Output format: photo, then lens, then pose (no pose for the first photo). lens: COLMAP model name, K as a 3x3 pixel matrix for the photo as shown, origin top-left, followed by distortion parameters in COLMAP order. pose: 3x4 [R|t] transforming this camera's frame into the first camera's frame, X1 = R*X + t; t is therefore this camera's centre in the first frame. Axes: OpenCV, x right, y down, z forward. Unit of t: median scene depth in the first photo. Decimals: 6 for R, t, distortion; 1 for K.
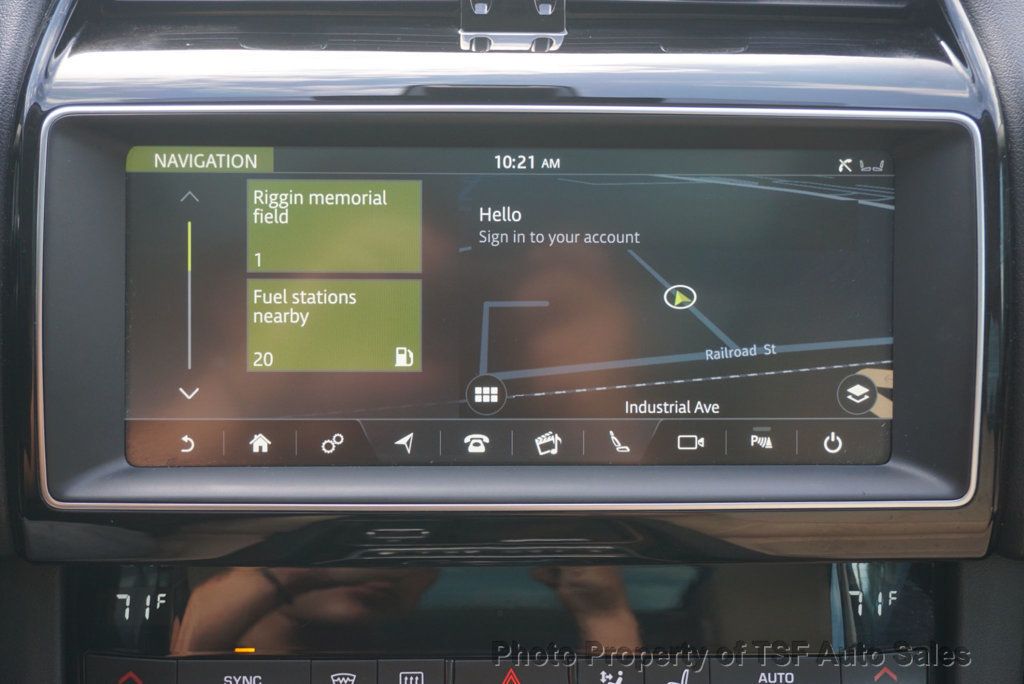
lens RADIAL K [[1452.1, 0, 515.5], [0, 1452.1, 339.4], [0, 0, 1]] dist [0.010754, 0.000000]
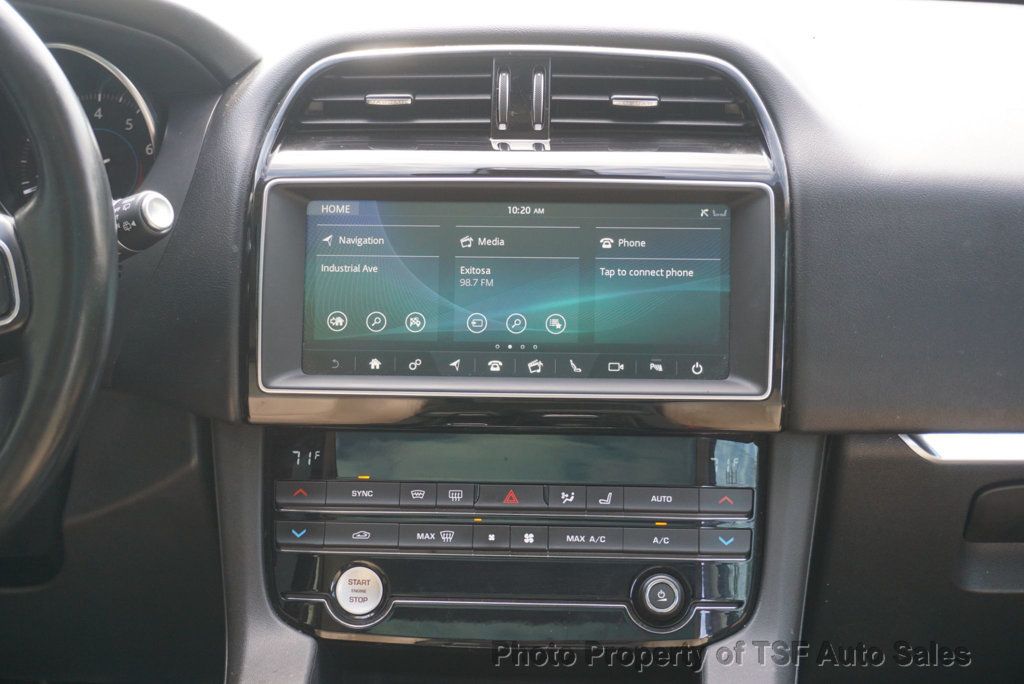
lens RADIAL K [[1906.9, 0, 535.2], [0, 1906.9, 328.8], [0, 0, 1]] dist [-0.019837, 0.000000]
pose [[0.996636, 0.006743, -0.081682, 0.212339], [-0.016483, 0.992738, -0.119160, 0.303647], [0.080285, 0.120105, 0.989510, -1.313146]]
